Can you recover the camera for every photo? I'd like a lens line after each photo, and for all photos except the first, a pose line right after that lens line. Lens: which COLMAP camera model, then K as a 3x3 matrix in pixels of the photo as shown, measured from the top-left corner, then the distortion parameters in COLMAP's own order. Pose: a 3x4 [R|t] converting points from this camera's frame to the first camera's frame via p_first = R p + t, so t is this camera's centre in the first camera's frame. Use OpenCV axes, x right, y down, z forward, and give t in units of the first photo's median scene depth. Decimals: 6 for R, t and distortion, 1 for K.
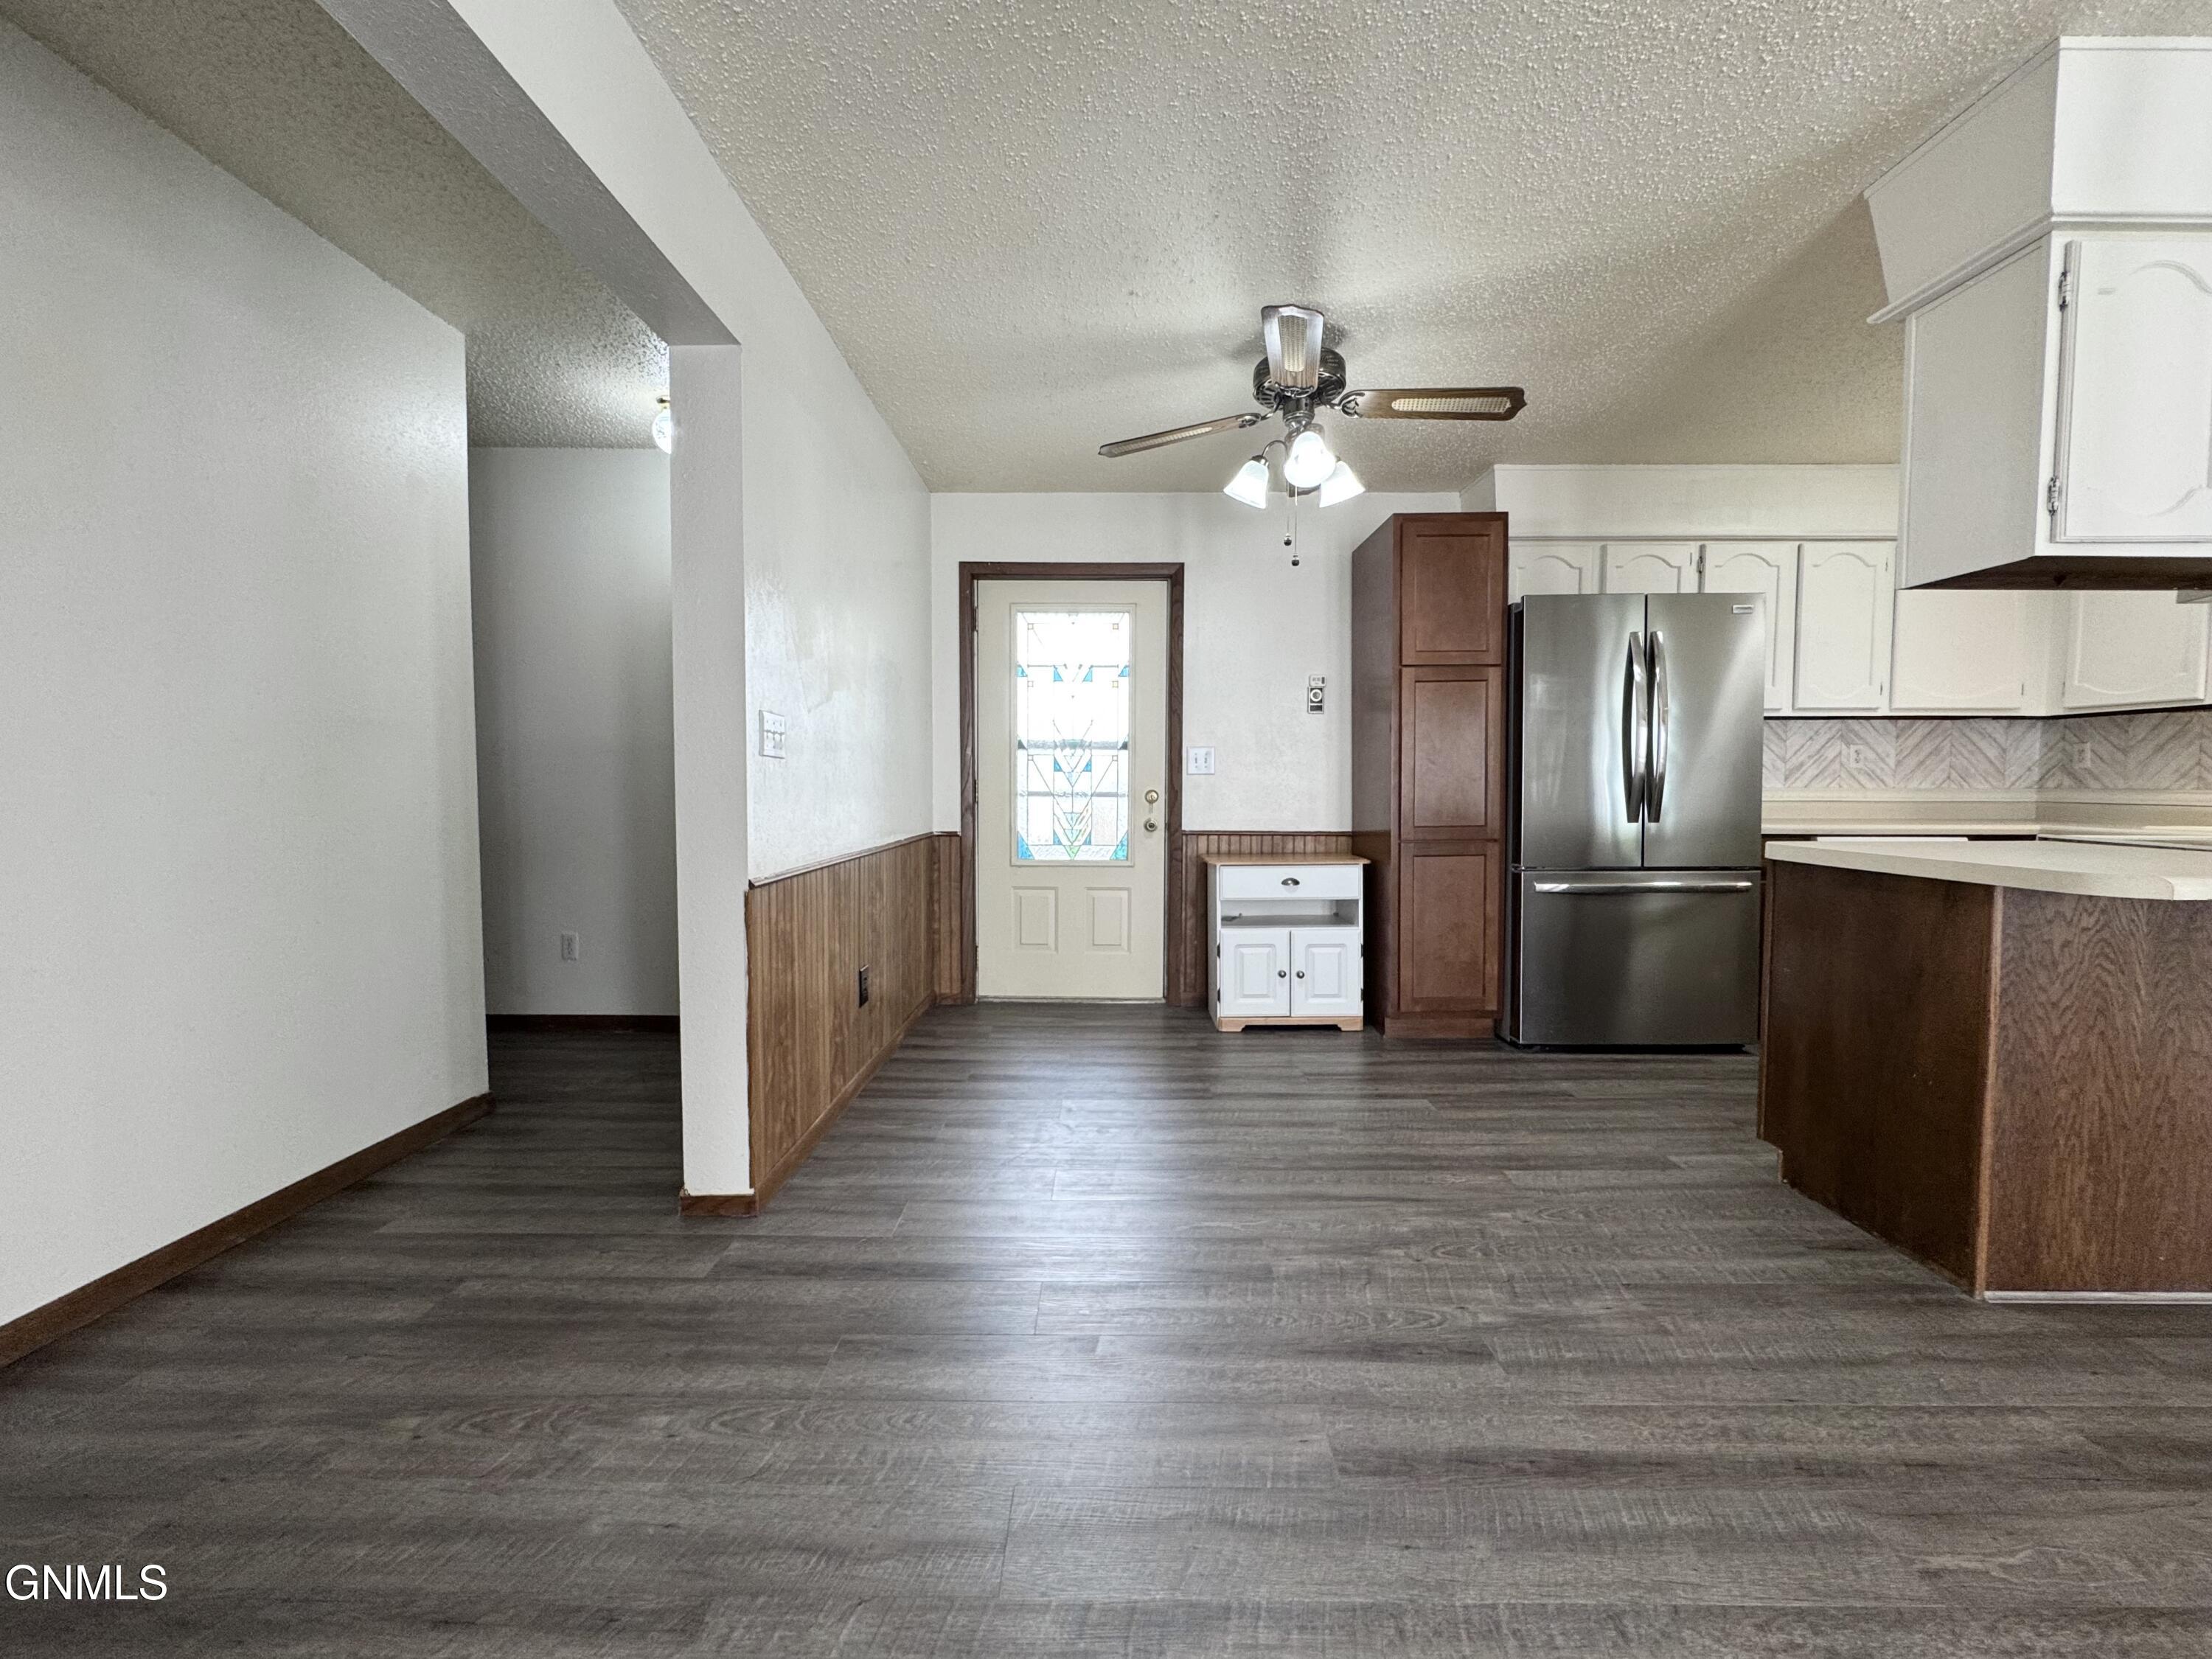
lens RADIAL K [[886.2, 0, 1106.0], [0, 886.2, 829.5], [0, 0, 1]] dist [-0.003547, 0.000331]
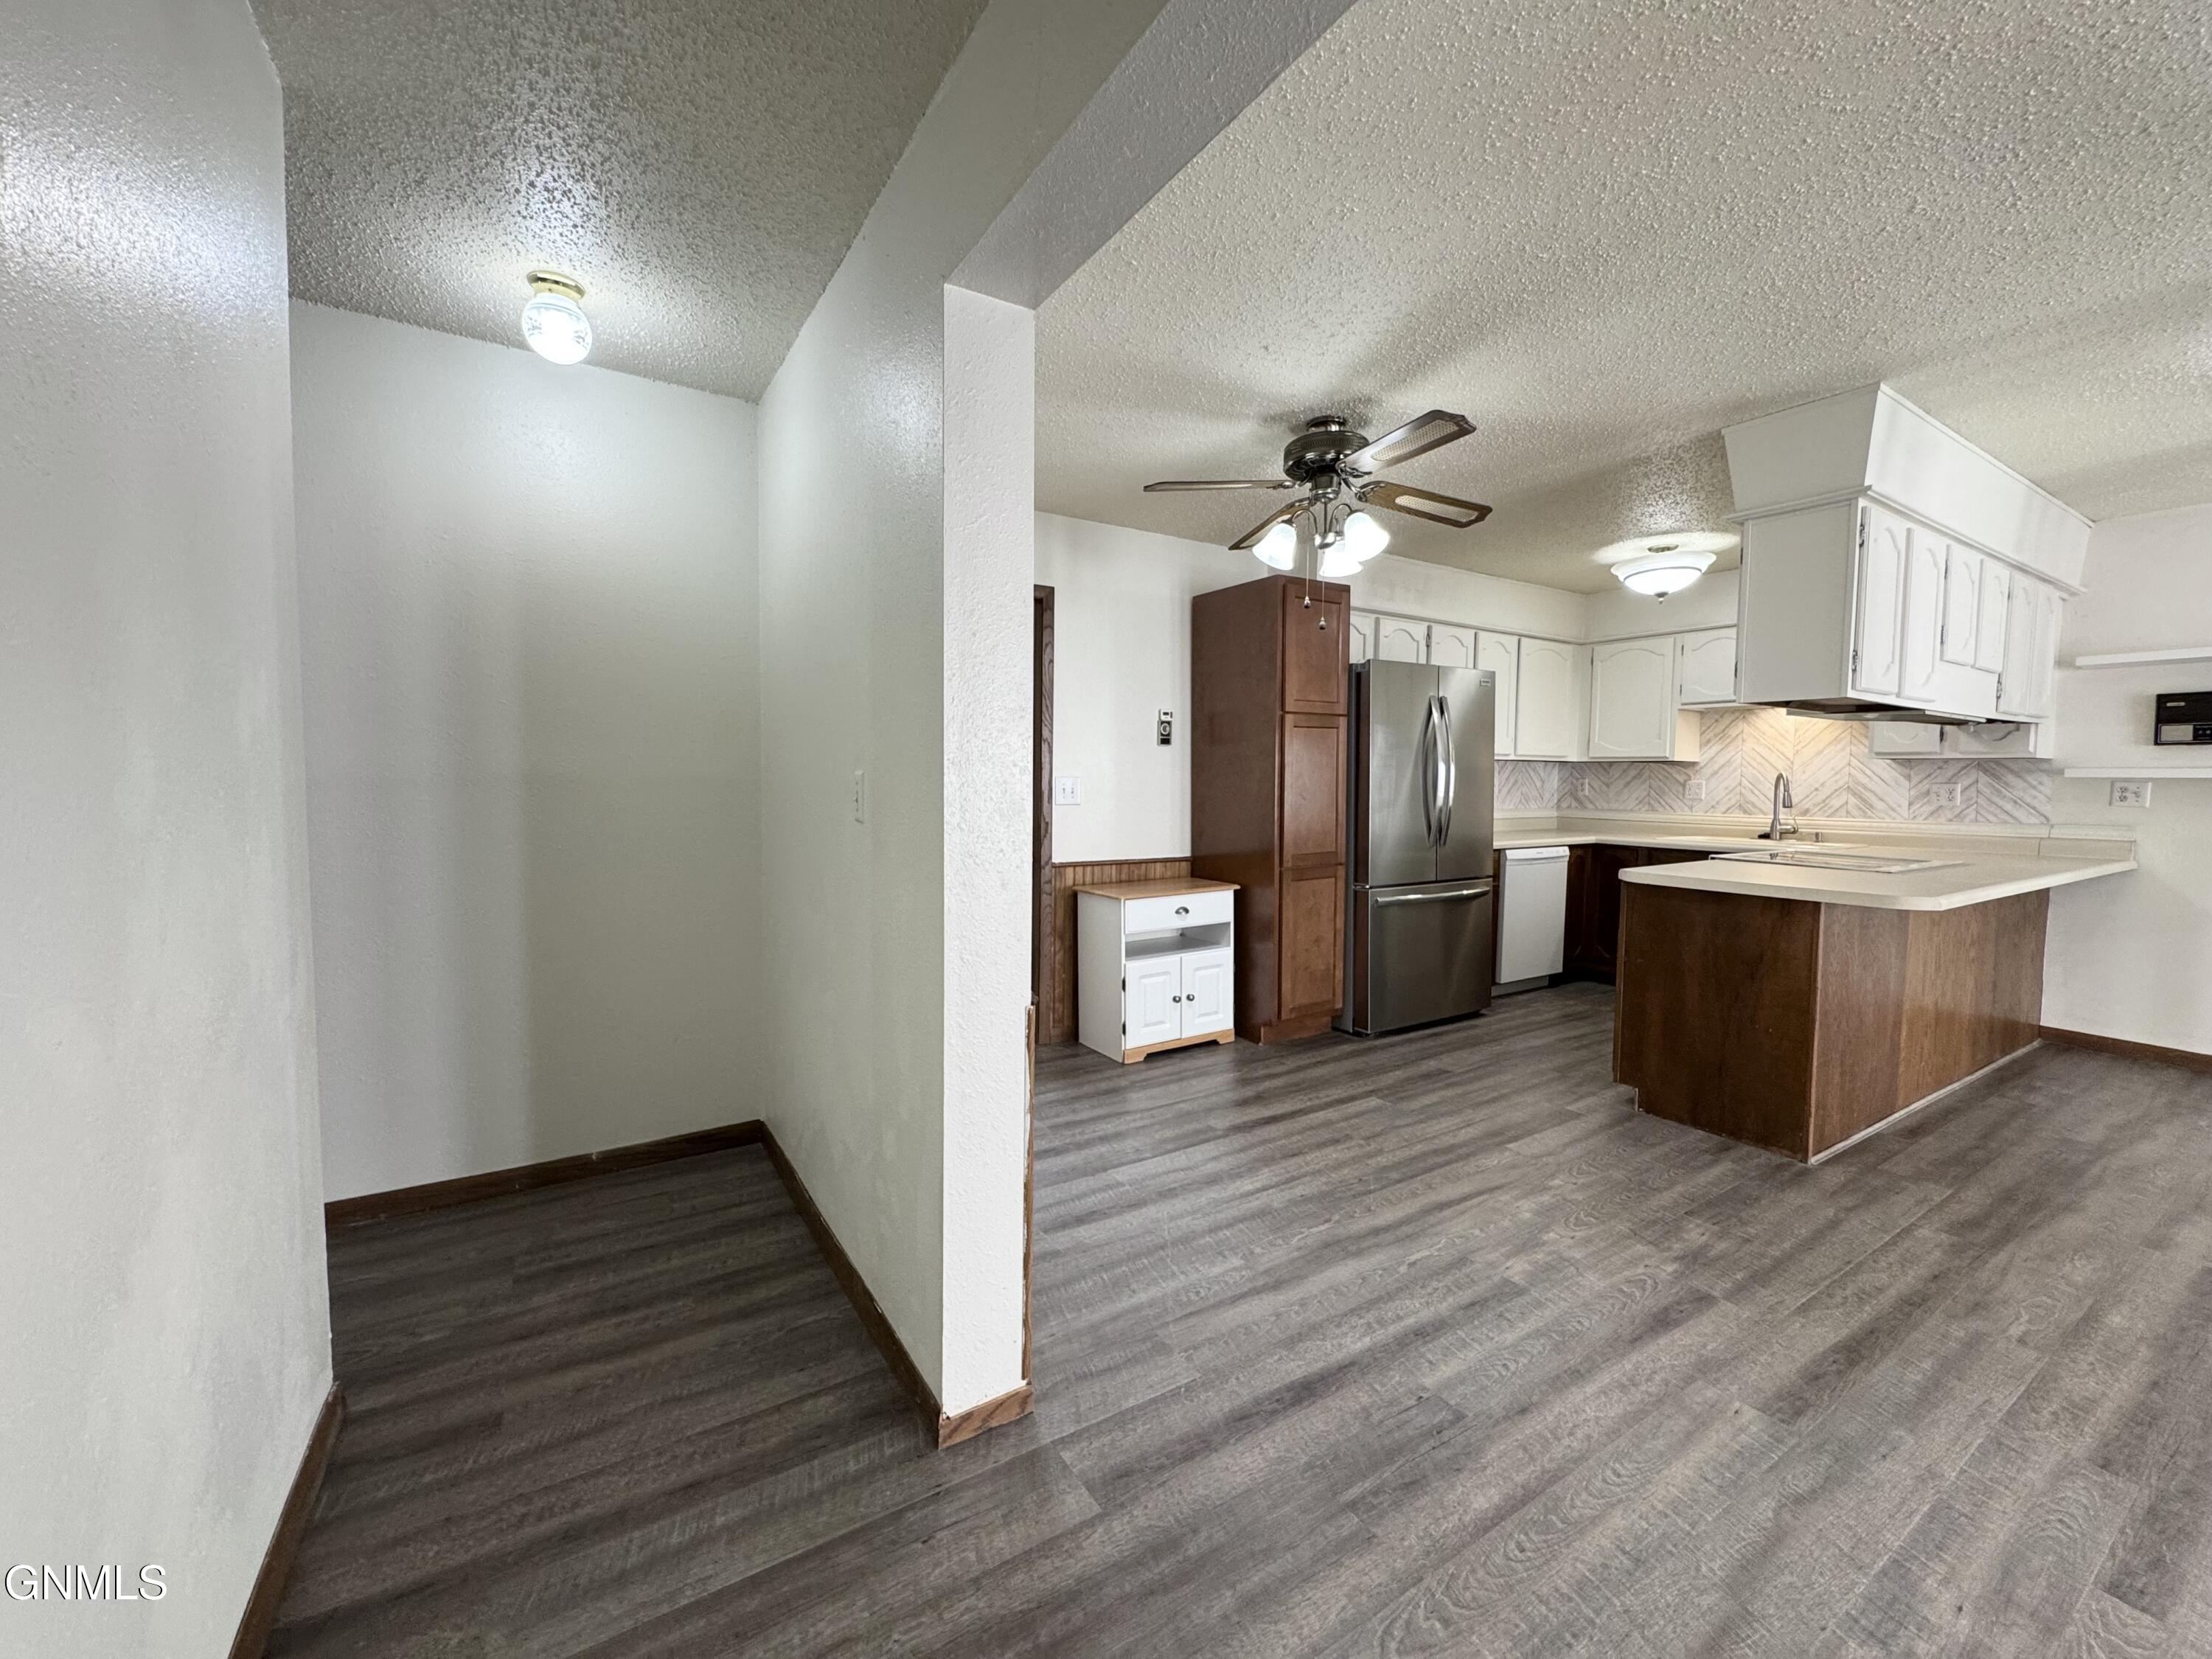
lens RADIAL K [[886.2, 0, 1106.0], [0, 886.2, 829.5], [0, 0, 1]] dist [-0.003547, 0.000331]
pose [[0.840881, -0.027288, 0.540532, -0.577626], [0.021314, 0.999623, 0.017307, -0.076046], [-0.540801, -0.003033, 0.841145, 0.226498]]
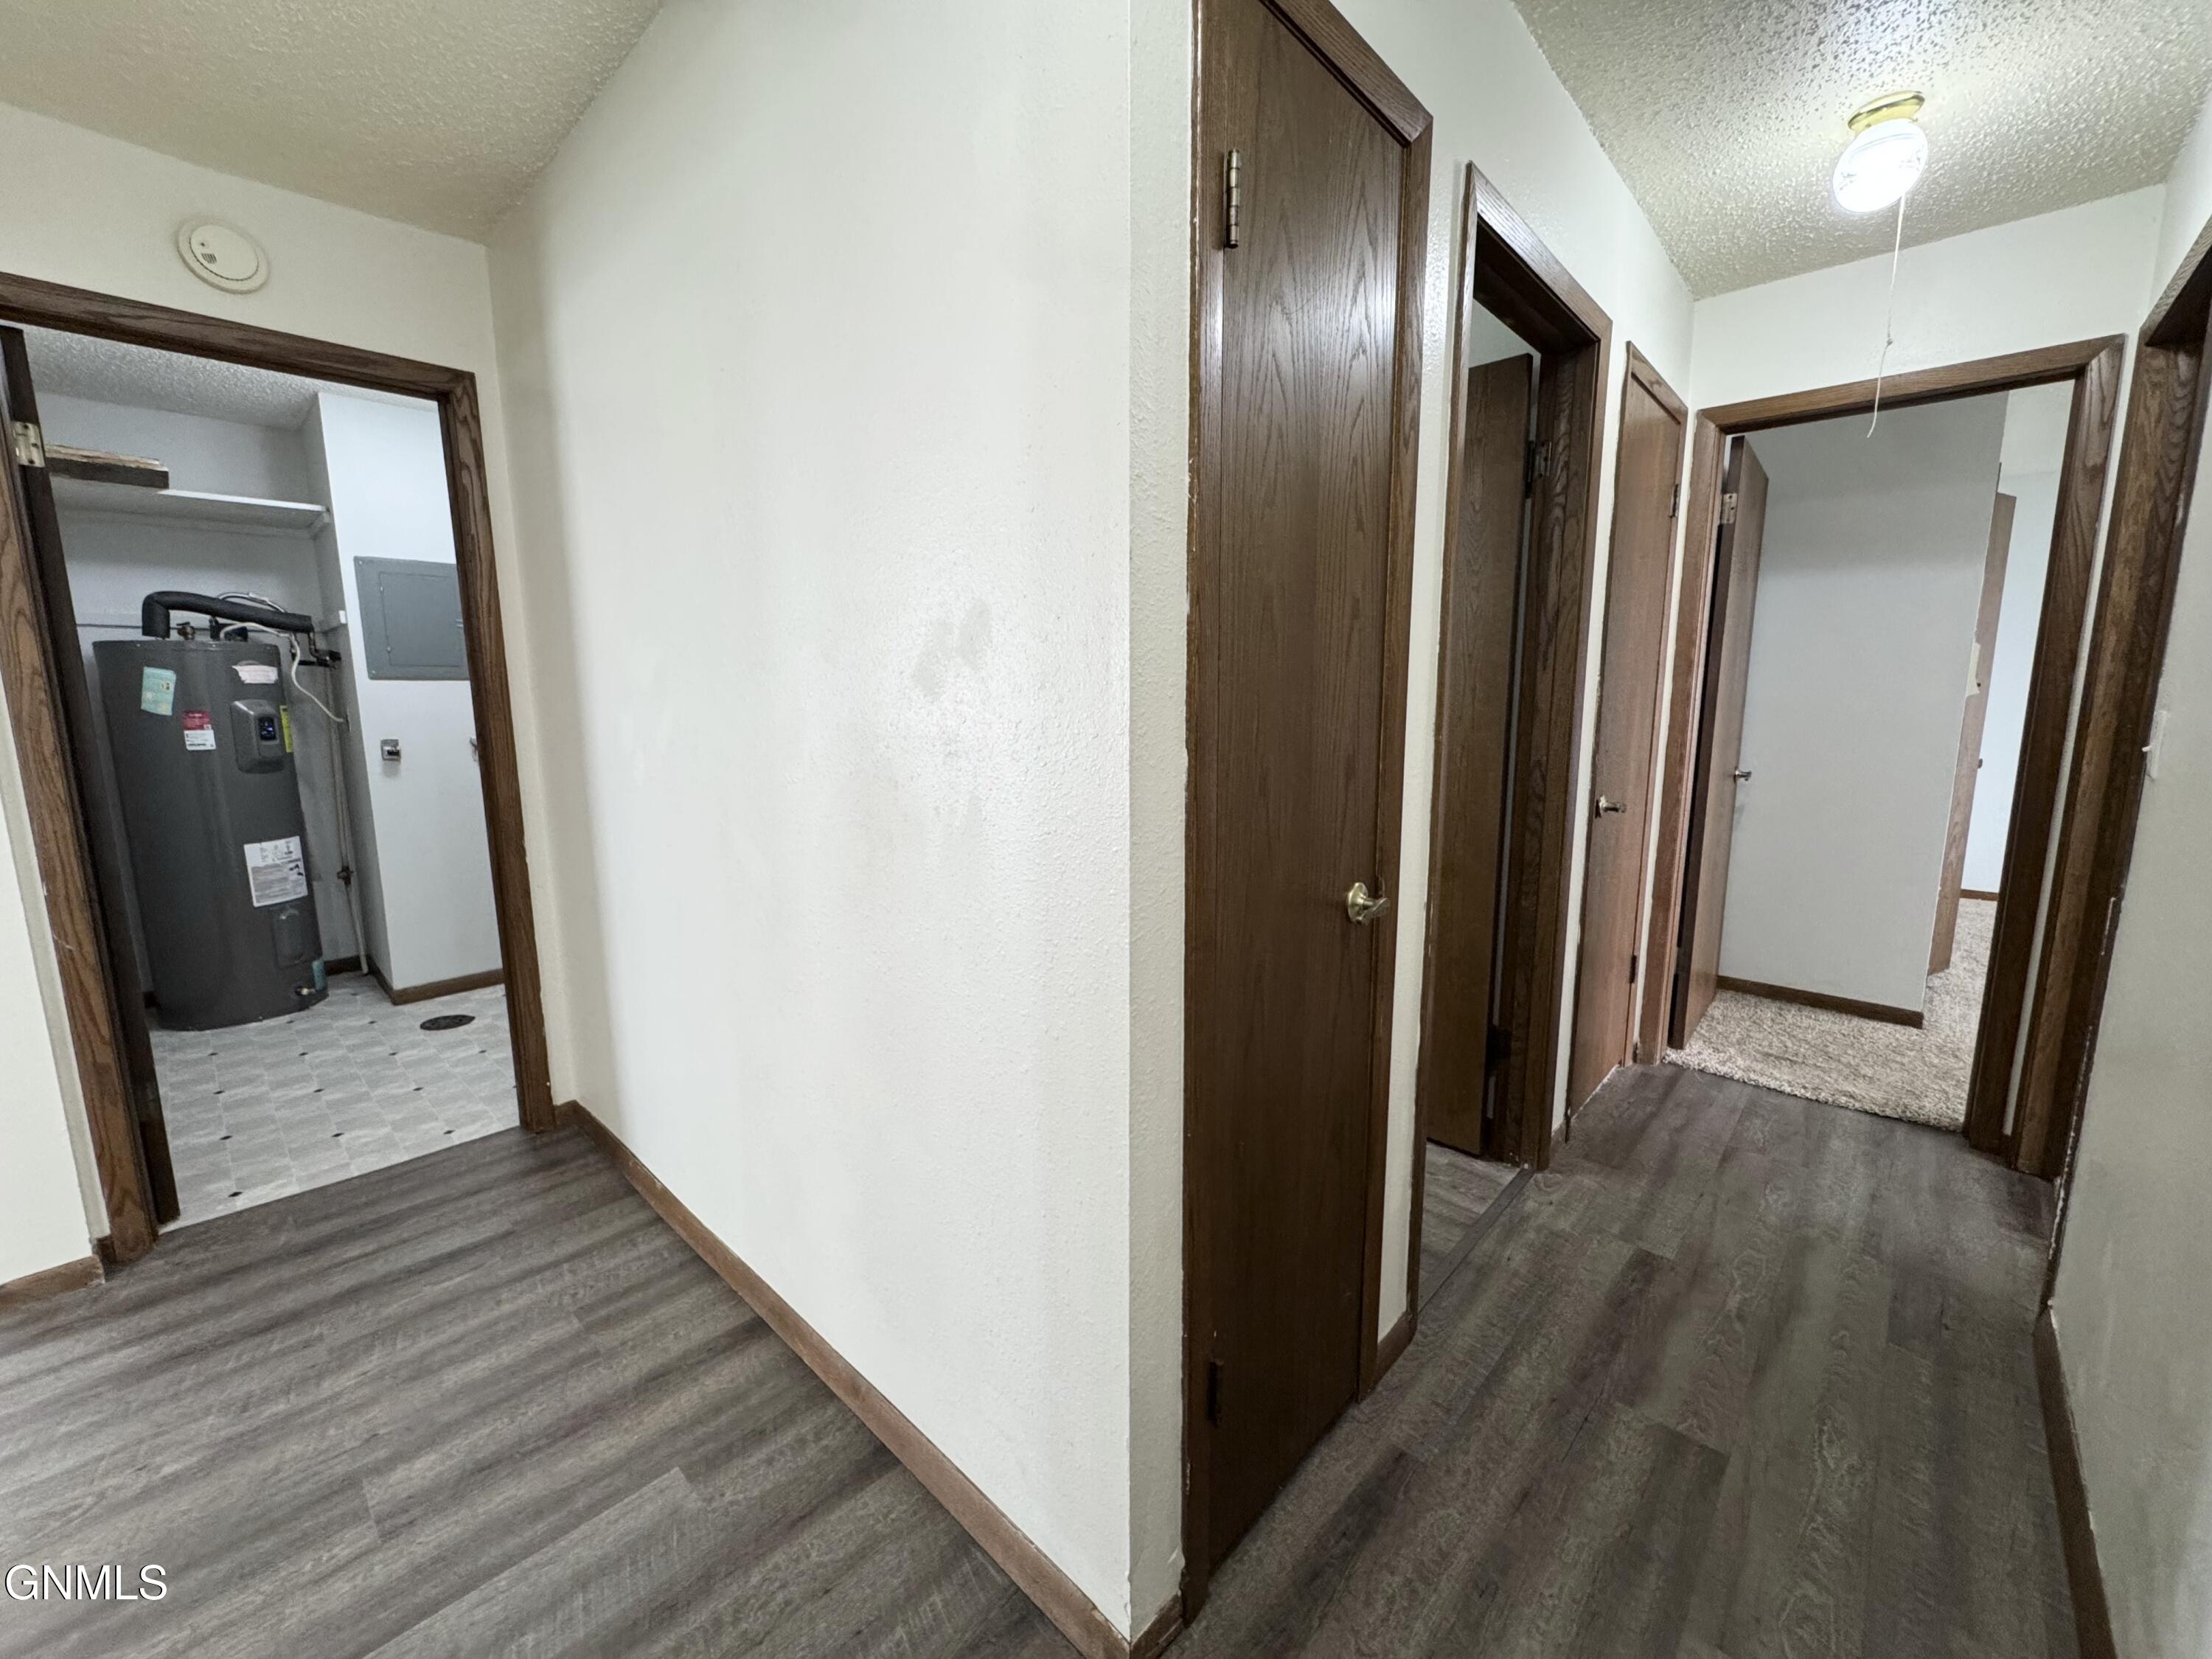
lens RADIAL K [[886.2, 0, 1106.0], [0, 886.2, 829.5], [0, 0, 1]] dist [-0.003547, 0.000331]
pose [[-0.674093, 0.116614, -0.729383, -0.443473], [-0.031916, 0.981938, 0.186490, -0.143693], [0.737956, 0.148991, -0.658196, 1.217625]]
